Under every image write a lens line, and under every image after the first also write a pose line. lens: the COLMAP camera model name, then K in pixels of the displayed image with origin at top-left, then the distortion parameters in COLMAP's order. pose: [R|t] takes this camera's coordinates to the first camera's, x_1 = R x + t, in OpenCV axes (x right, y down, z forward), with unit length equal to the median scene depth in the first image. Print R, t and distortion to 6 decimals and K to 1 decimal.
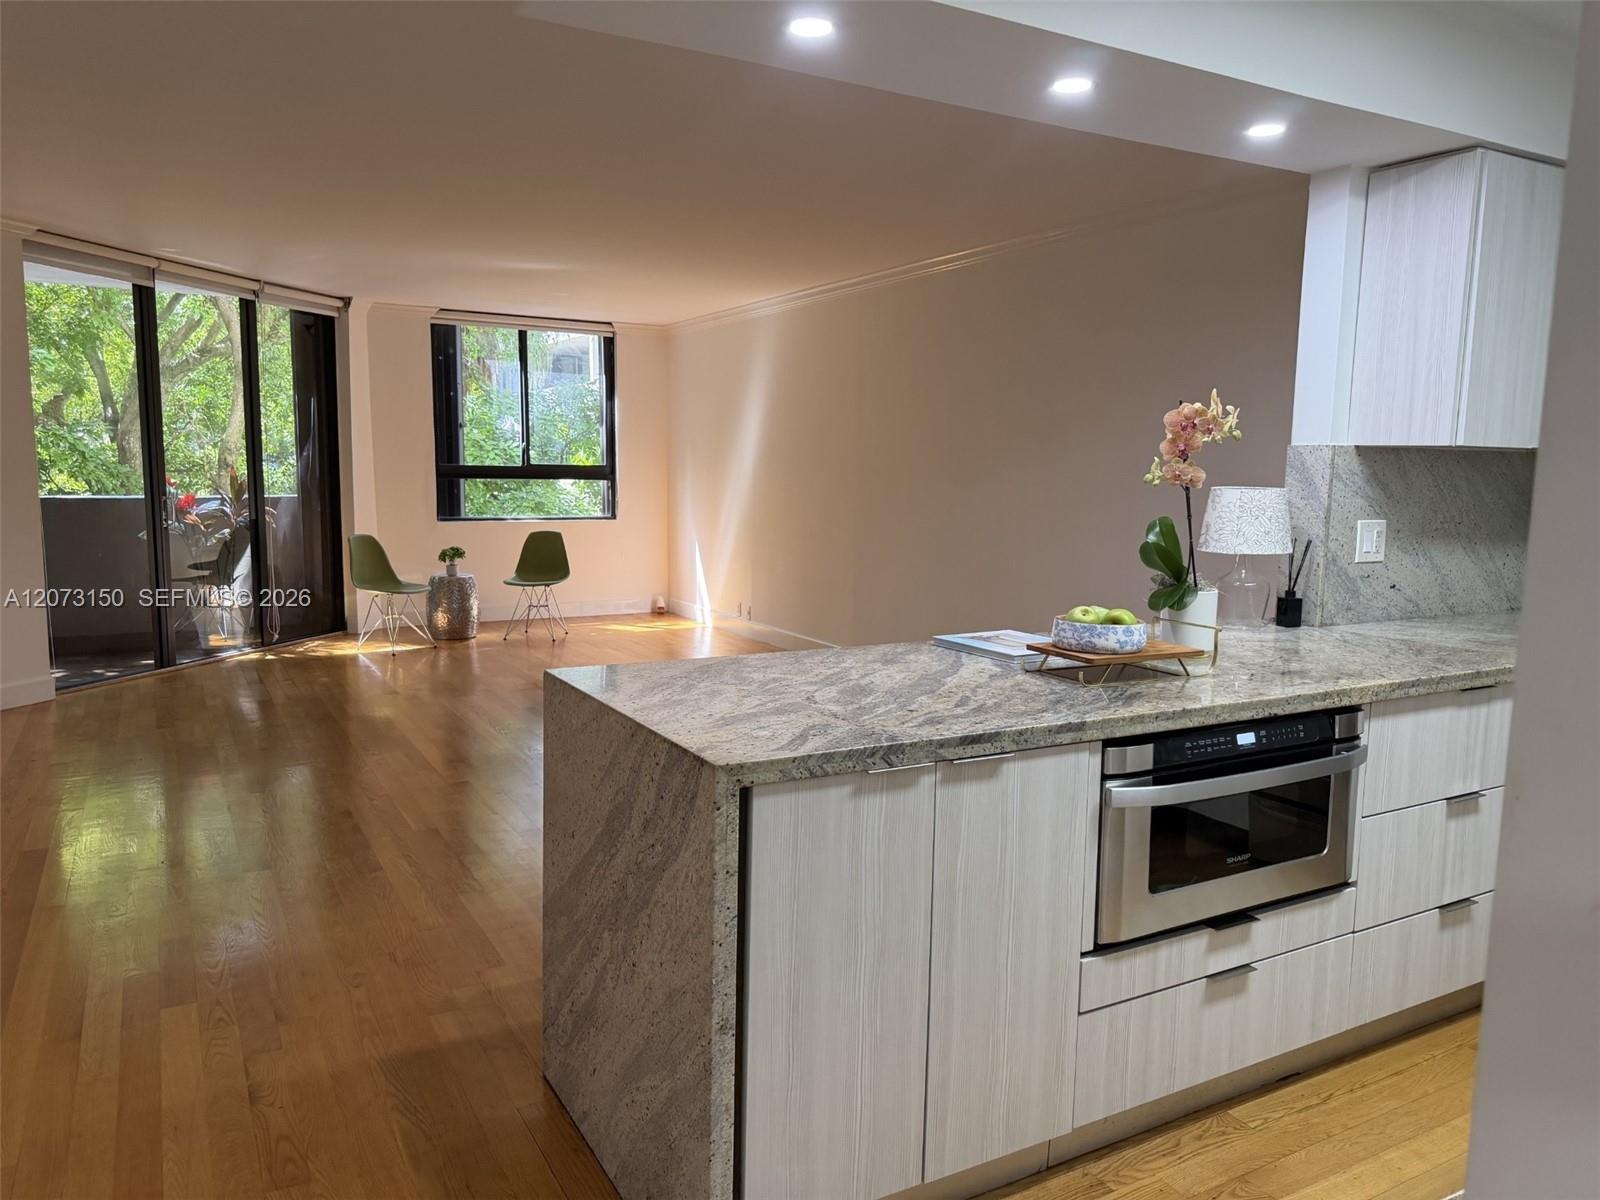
lens RADIAL K [[1119.0, 0, 798.4], [0, 1119.0, 611.5], [0, 0, 1]] dist [0.068491, -0.099738]
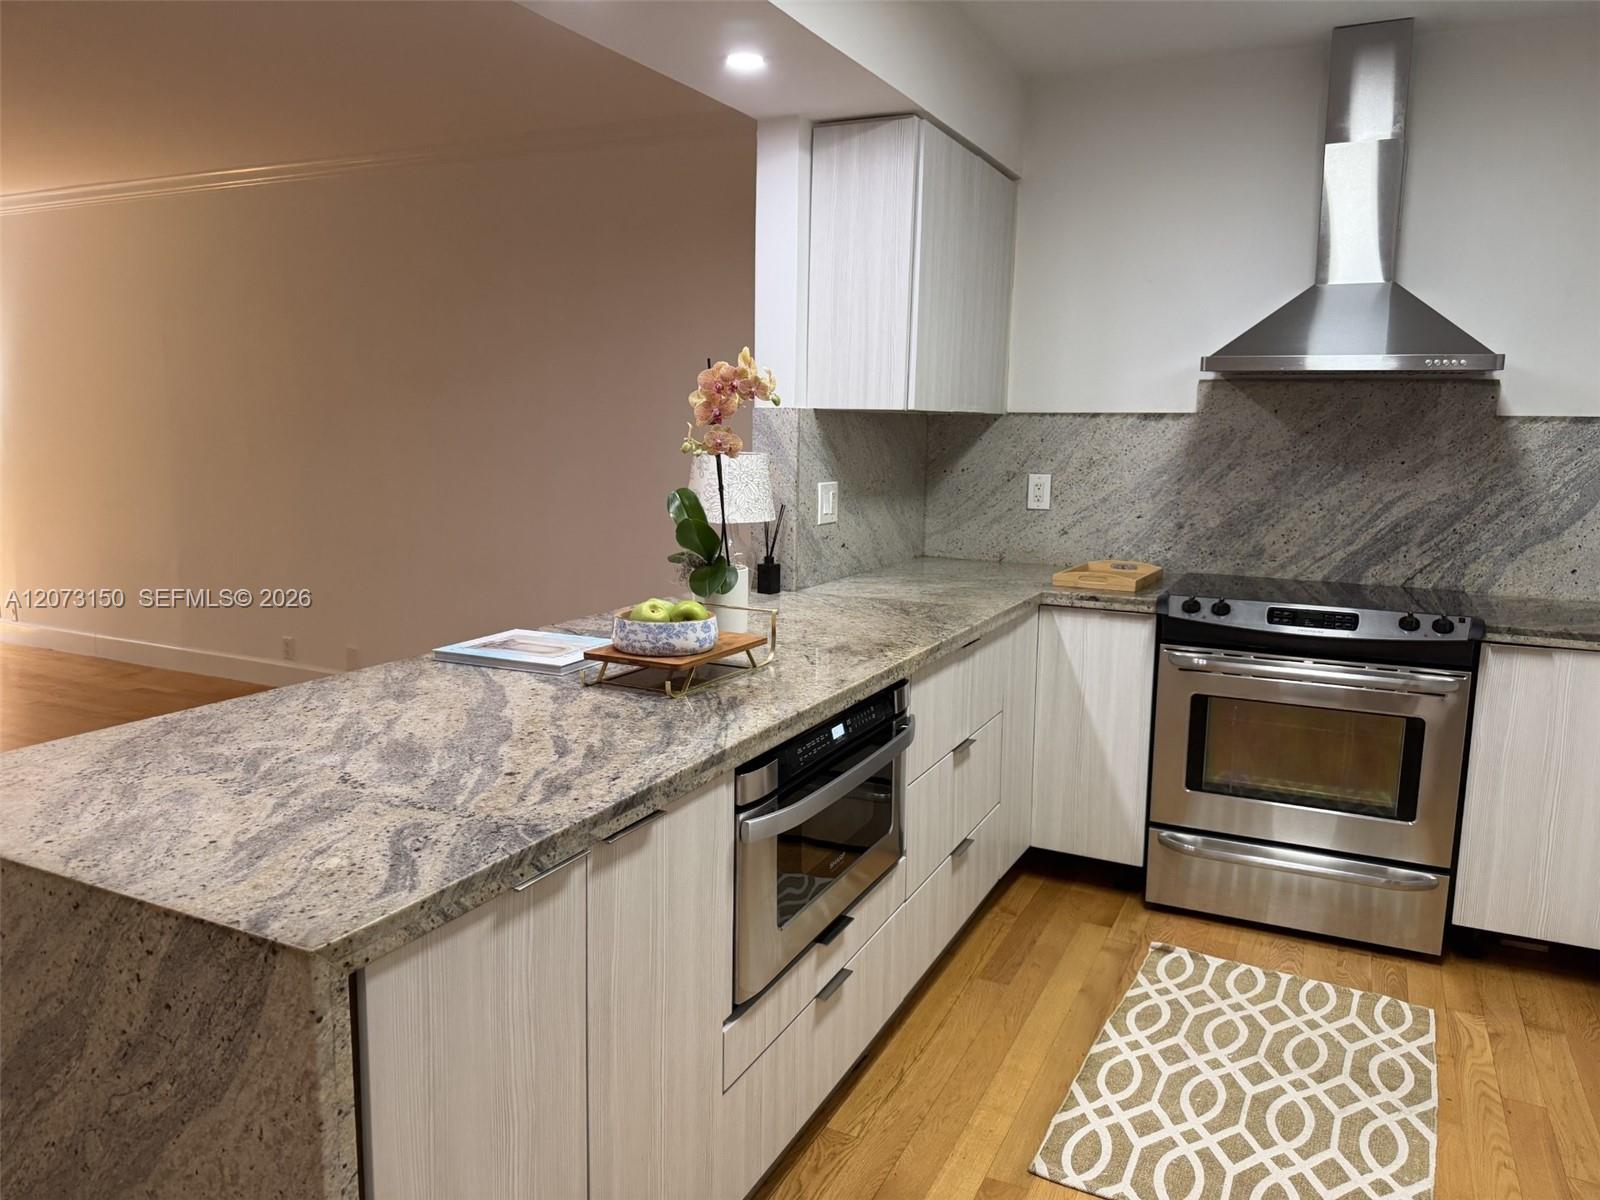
lens RADIAL K [[1119.0, 0, 798.4], [0, 1119.0, 611.5], [0, 0, 1]] dist [0.068491, -0.099738]
pose [[0.824976, -0.094059, 0.557285, -0.124368], [0.070412, 0.995477, 0.063784, -0.043638], [-0.560764, -0.013381, 0.827867, 0.252493]]
